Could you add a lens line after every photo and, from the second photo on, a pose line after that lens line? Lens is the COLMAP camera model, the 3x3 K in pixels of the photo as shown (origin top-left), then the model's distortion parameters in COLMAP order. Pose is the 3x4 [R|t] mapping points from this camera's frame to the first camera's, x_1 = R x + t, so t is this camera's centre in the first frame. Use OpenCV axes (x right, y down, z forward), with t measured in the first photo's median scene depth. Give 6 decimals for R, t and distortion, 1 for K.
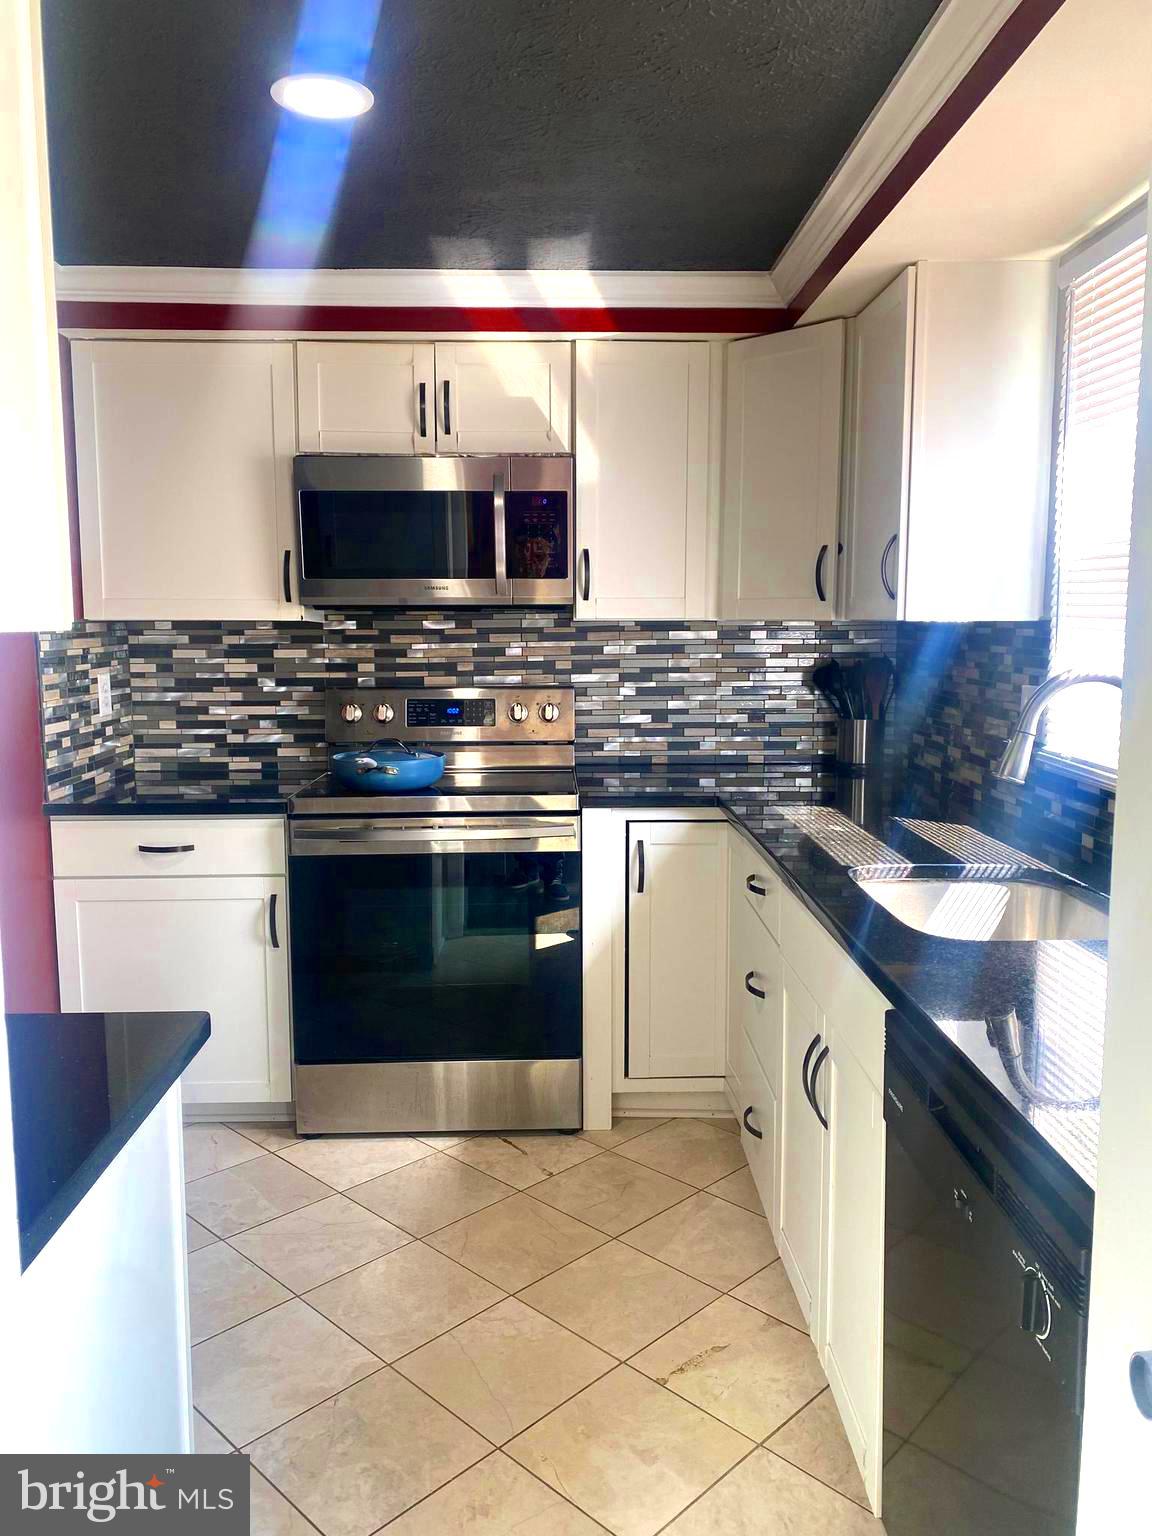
lens RADIAL K [[1142.6, 0, 576.0], [0, 1142.6, 768.0], [0, 0, 1]] dist [0.094840, -0.126214]
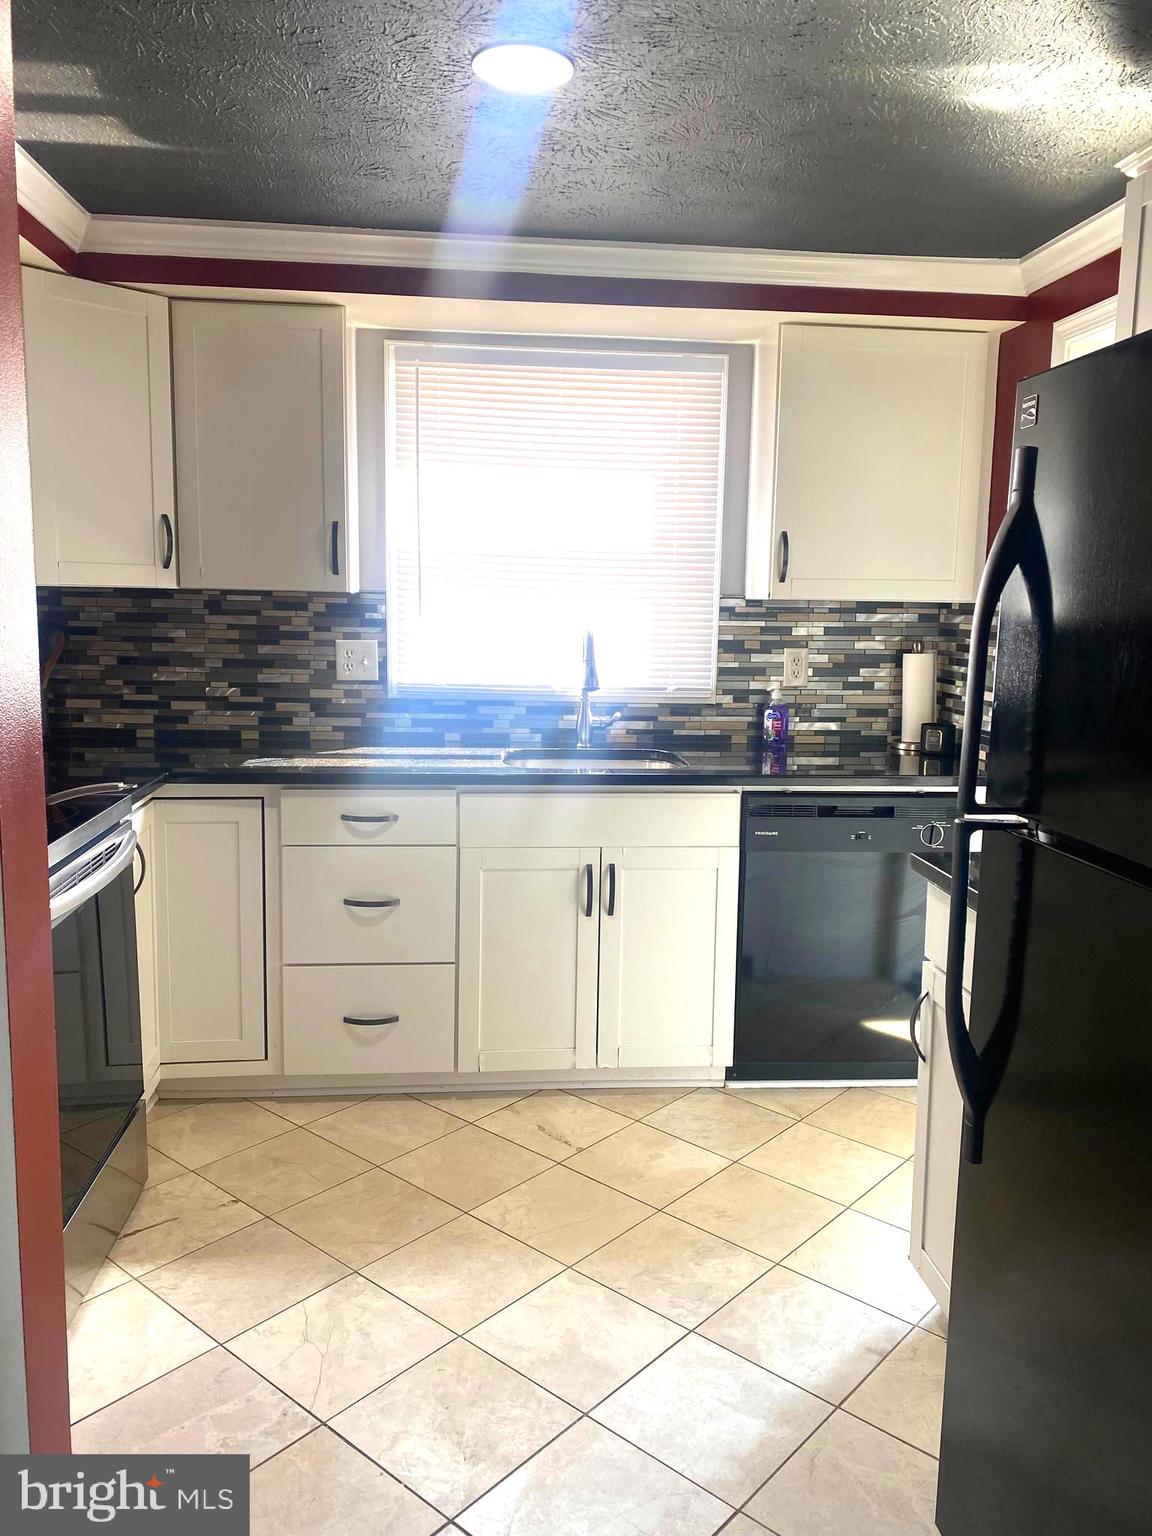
lens RADIAL K [[1164.6, 0, 578.0], [0, 1164.6, 756.4], [0, 0, 1]] dist [-0.000959, -0.009368]
pose [[-0.079195, -0.136447, 0.987477, -1.030875], [0.090179, 0.985546, 0.143412, -0.115225], [-0.992772, 0.100407, -0.065746, 0.866571]]
